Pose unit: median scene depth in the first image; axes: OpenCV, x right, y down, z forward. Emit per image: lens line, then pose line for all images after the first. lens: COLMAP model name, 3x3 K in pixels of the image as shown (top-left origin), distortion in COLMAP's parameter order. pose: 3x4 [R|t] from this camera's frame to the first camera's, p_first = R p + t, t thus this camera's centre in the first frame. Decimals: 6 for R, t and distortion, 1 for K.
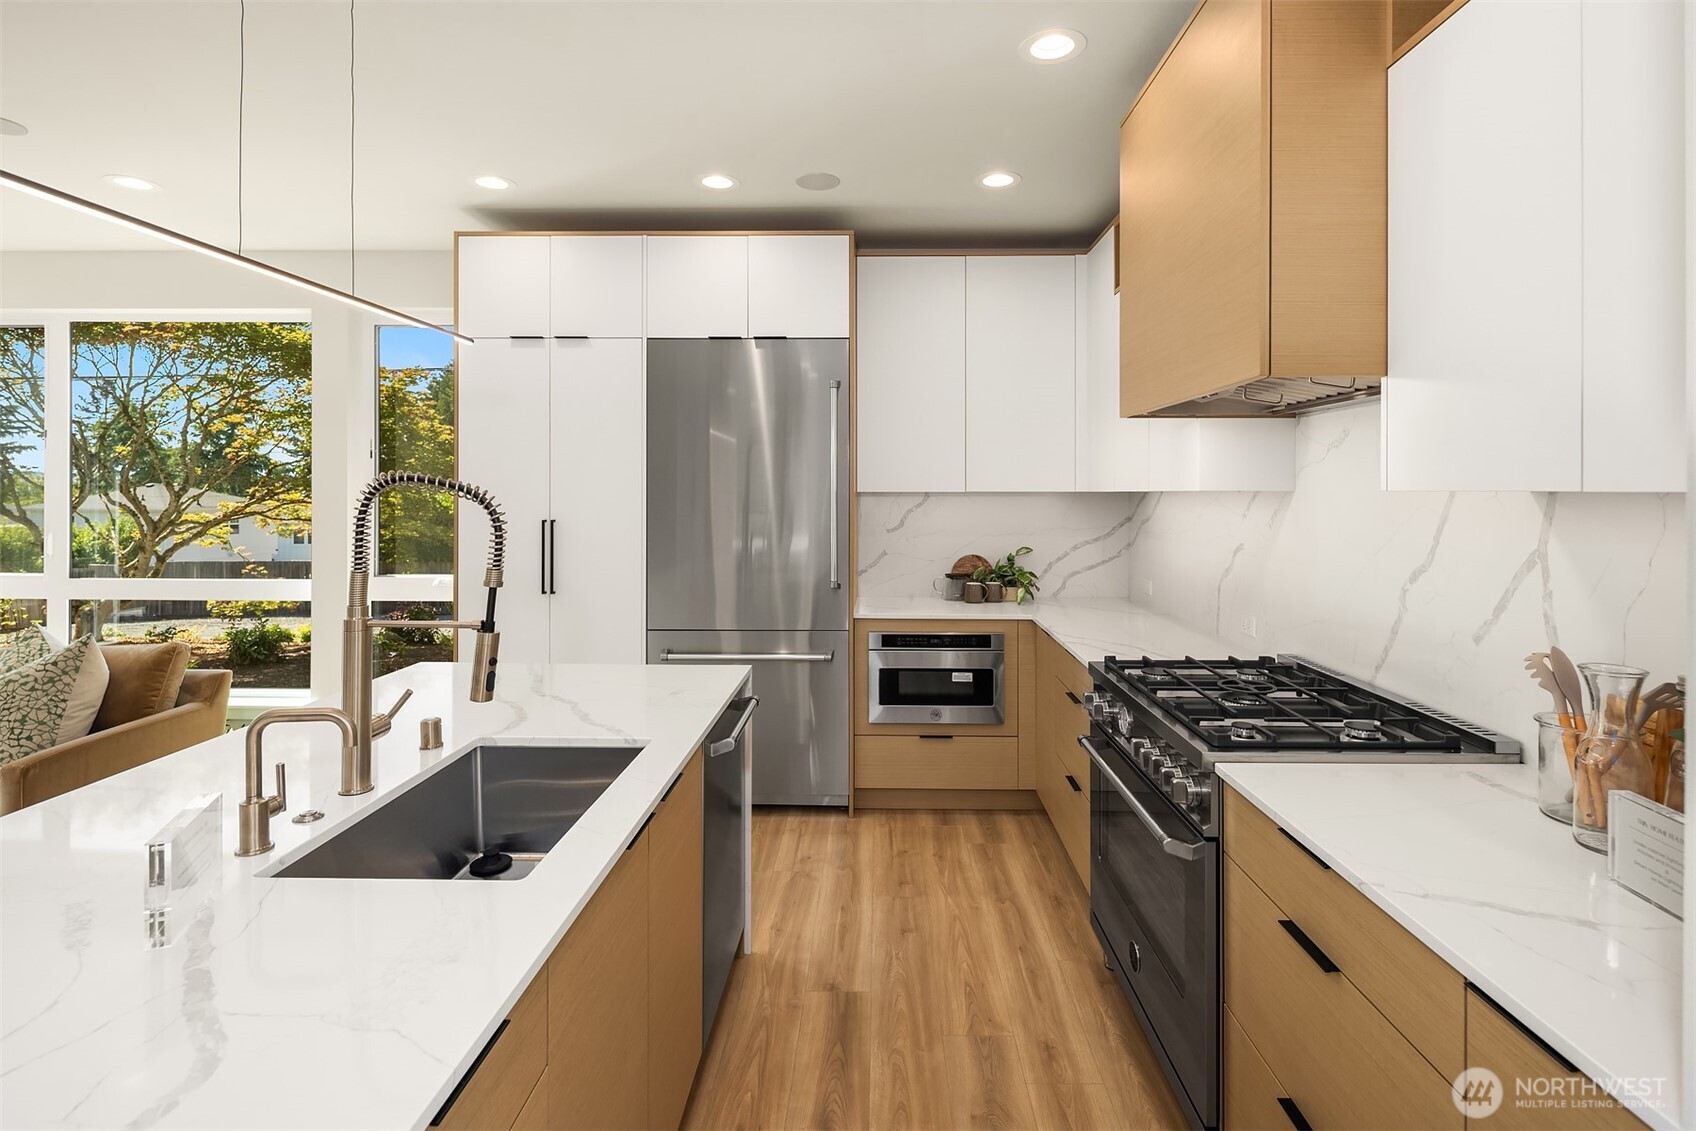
lens RADIAL K [[835.9, 0, 851.9], [0, 835.9, 490.4], [0, 0, 1]] dist [0.000441, 0.000211]
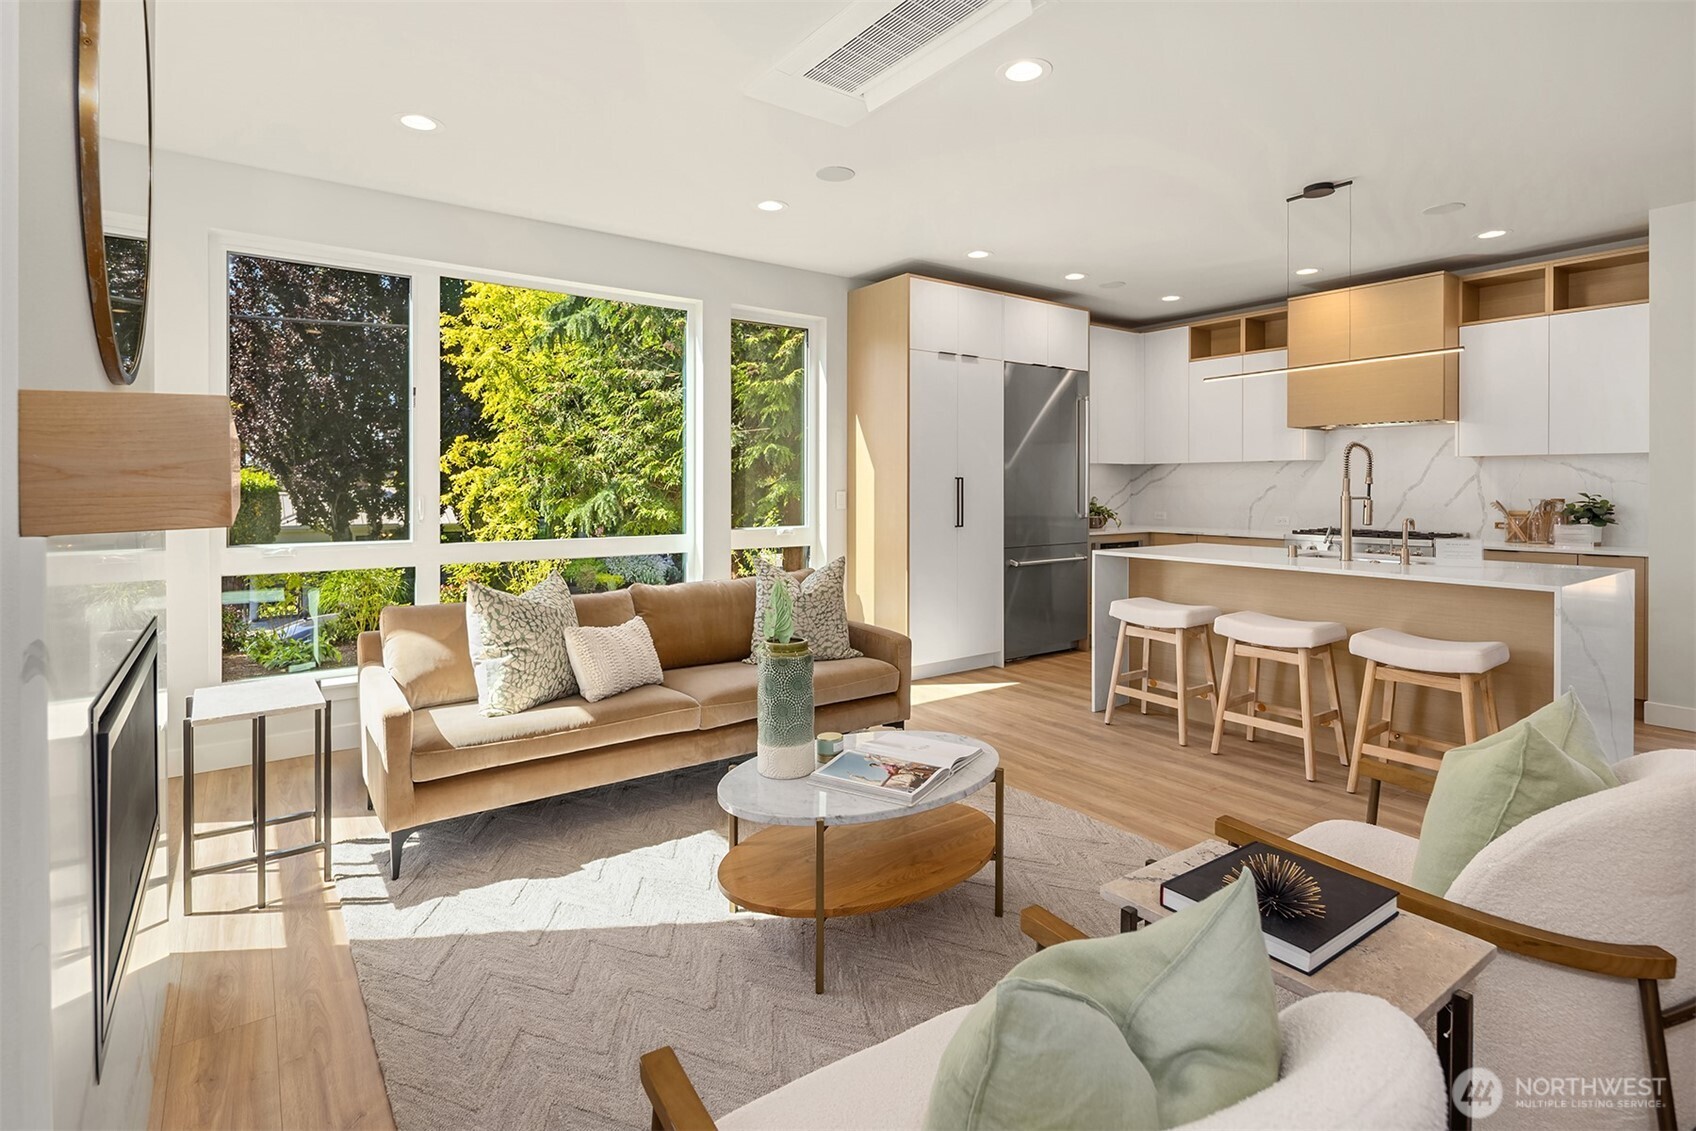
lens RADIAL K [[835.9, 0, 851.9], [0, 835.9, 490.4], [0, 0, 1]] dist [0.000441, 0.000211]
pose [[0.789648, -0.006138, 0.613529, -1.436641], [0.002804, 0.999976, 0.006395, 0.047017], [-0.613553, -0.003329, 0.789646, -0.055378]]
